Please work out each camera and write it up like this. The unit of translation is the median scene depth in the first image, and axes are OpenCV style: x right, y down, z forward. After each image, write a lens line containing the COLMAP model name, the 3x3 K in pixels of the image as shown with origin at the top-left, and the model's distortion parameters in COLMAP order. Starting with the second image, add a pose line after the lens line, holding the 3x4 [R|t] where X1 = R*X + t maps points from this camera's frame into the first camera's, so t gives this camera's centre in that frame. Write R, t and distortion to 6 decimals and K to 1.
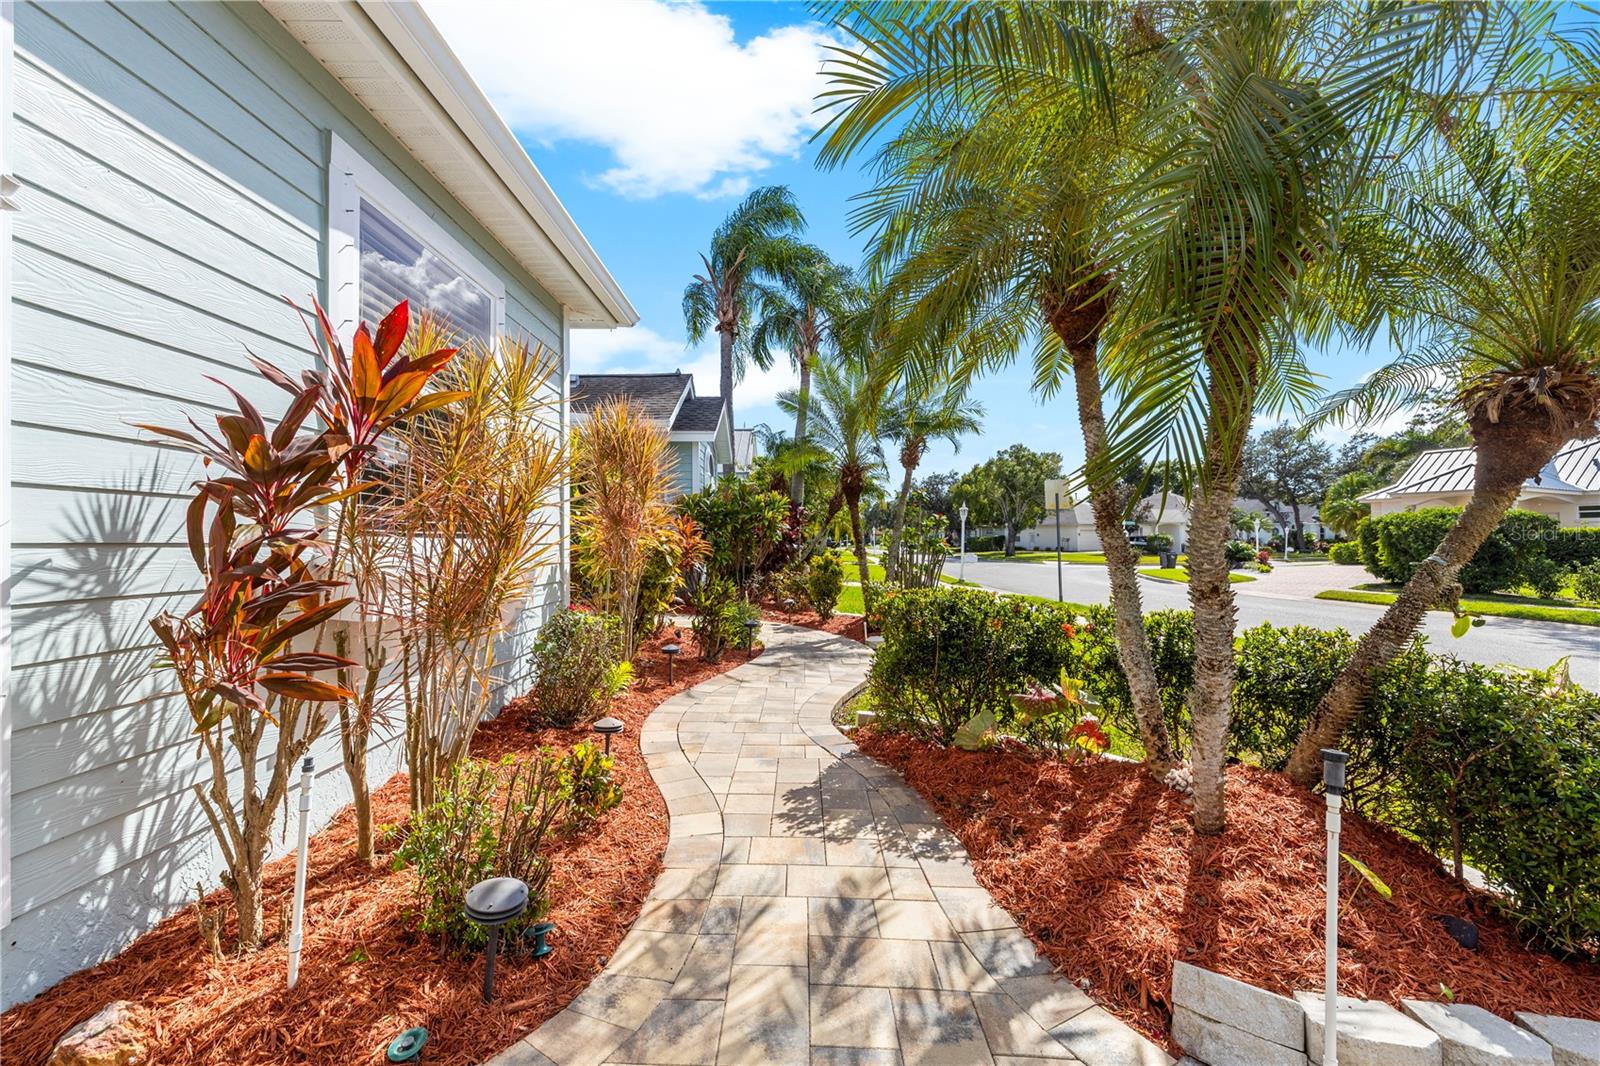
lens RADIAL K [[684.2, 0, 796.8], [0, 684.2, 548.4], [0, 0, 1]] dist [-0.065909, 0.031006]
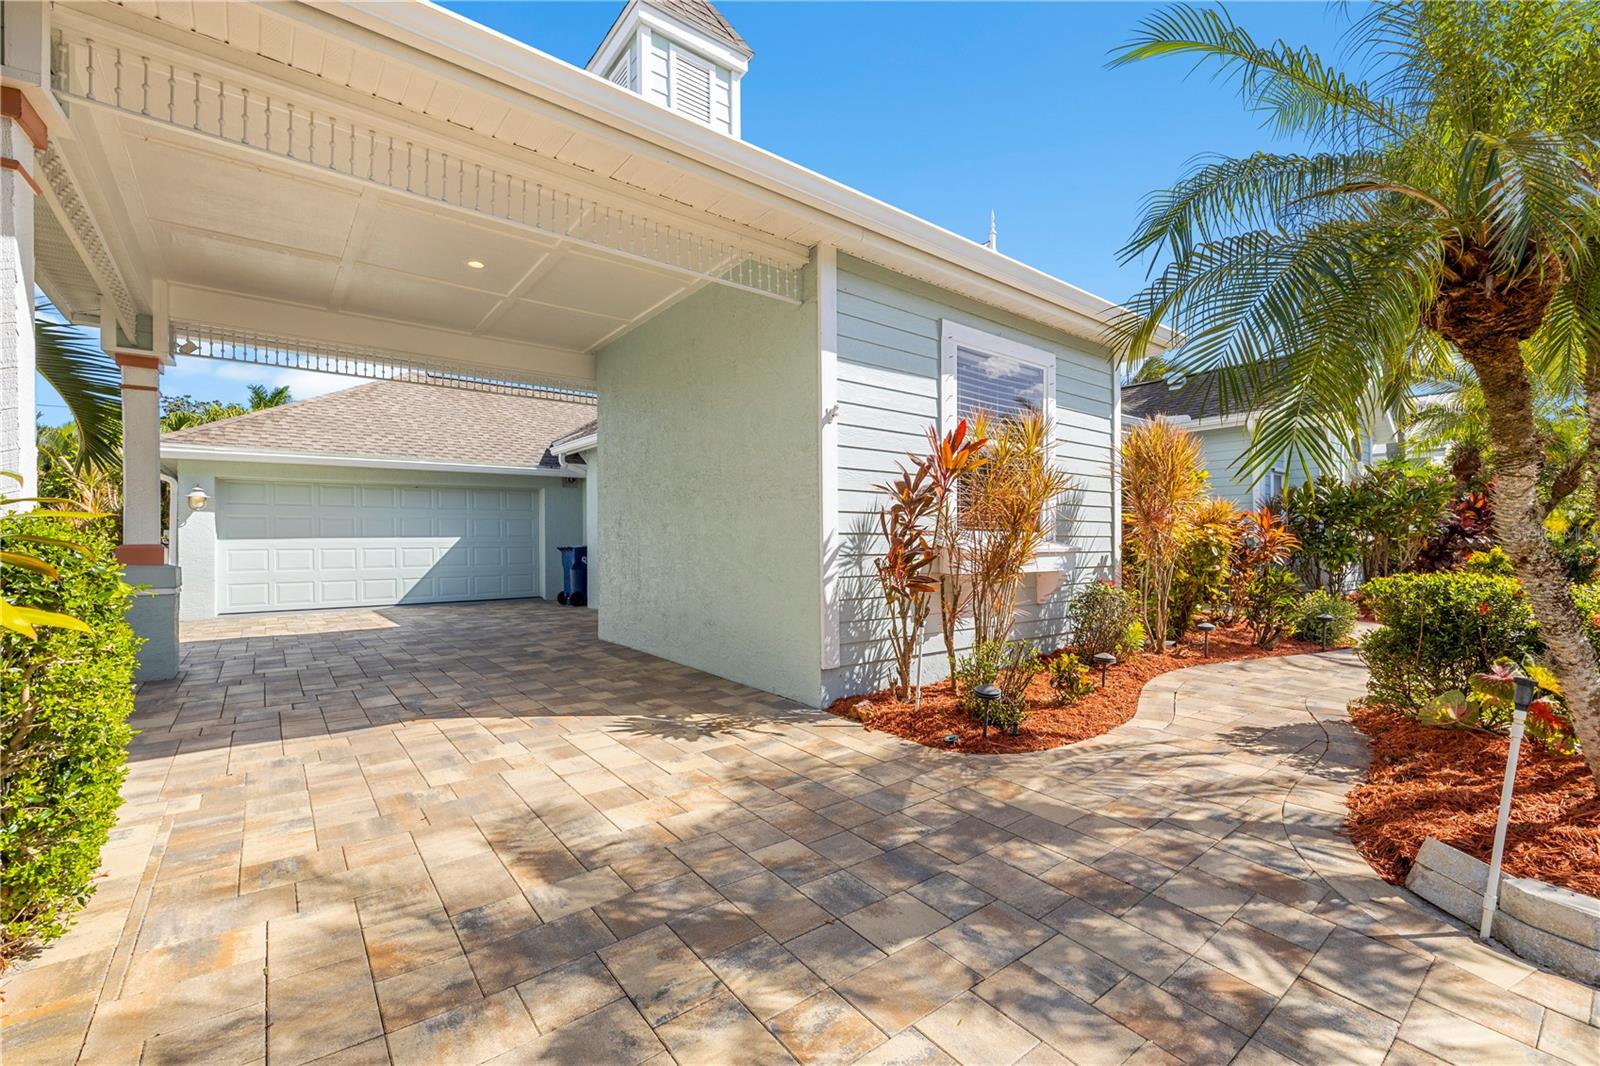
lens RADIAL K [[684.7, 0, 798.5], [0, 684.7, 544.0], [0, 0, 1]] dist [0.001363, -0.000165]
pose [[0.638140, -0.000068, -0.769920, 0.724167], [-0.004475, 0.999983, -0.003798, 0.038636], [0.769907, 0.005869, 0.638129, -0.759598]]
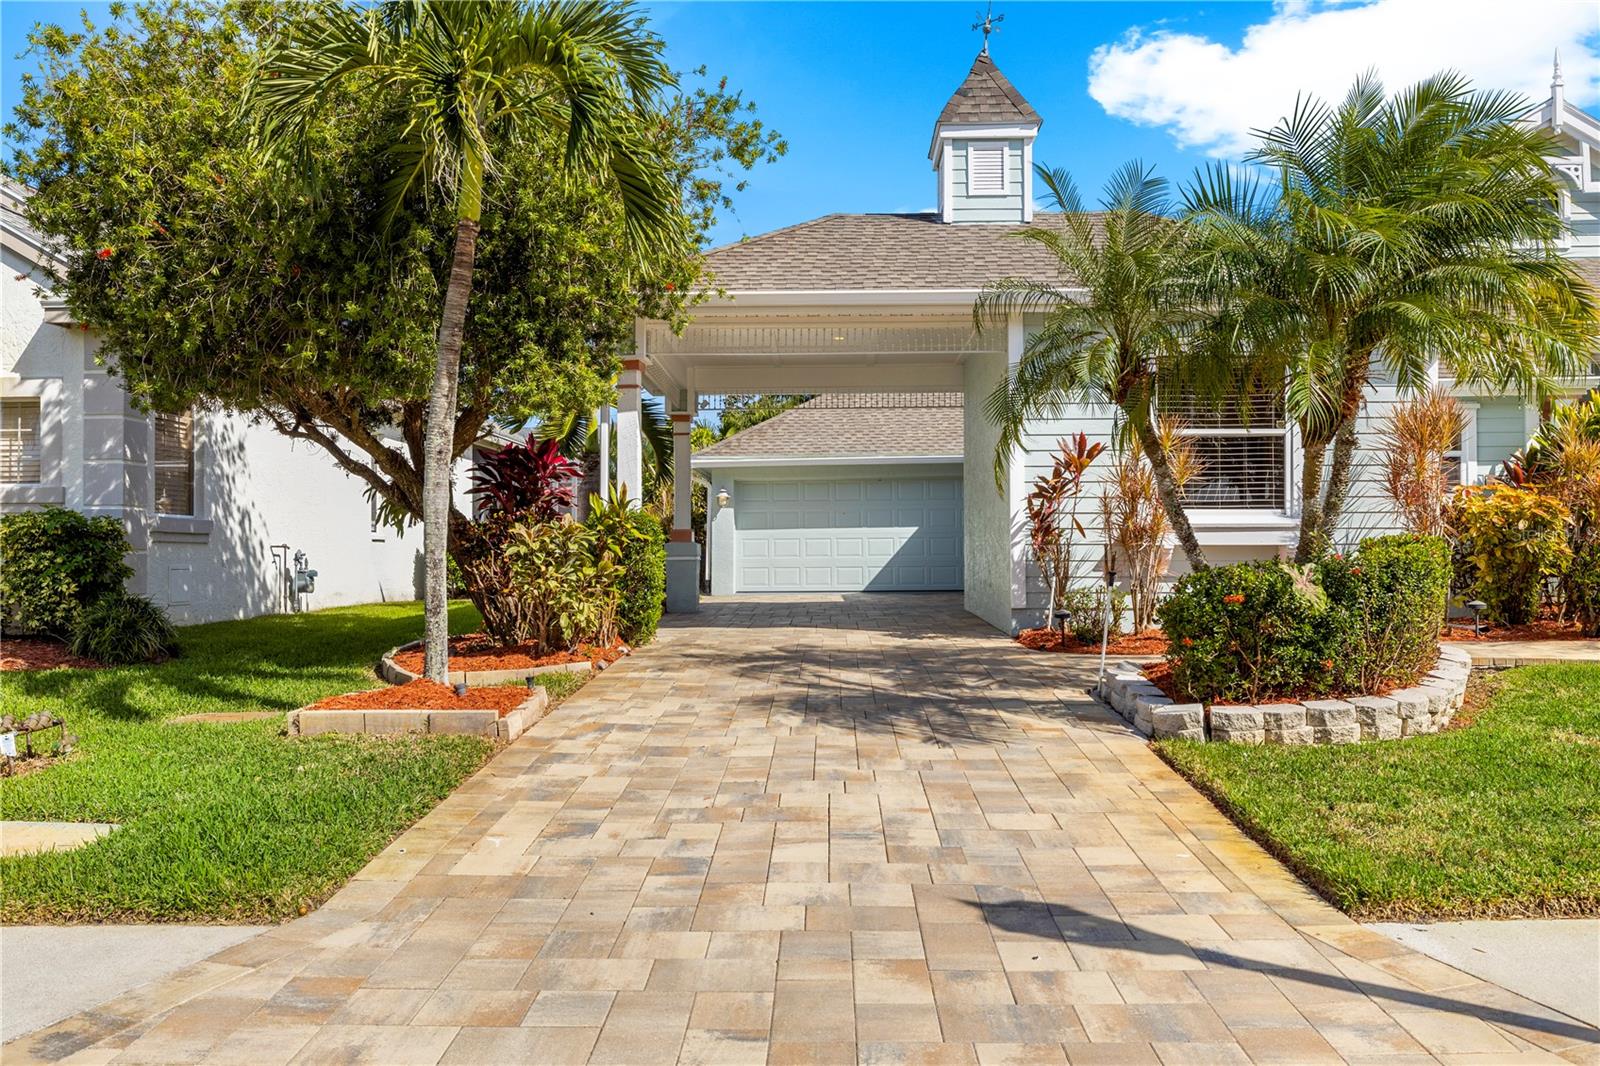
lens RADIAL K [[1143.9, 0, 800.0], [0, 1143.9, 533.0], [0, 0, 1]] dist [0.002780, 0.003472]
pose [[0.001326, -0.011028, -0.999938, 4.381346], [-0.003682, 0.999932, -0.011033, 0.134298], [0.999992, 0.003696, 0.001286, -0.272895]]
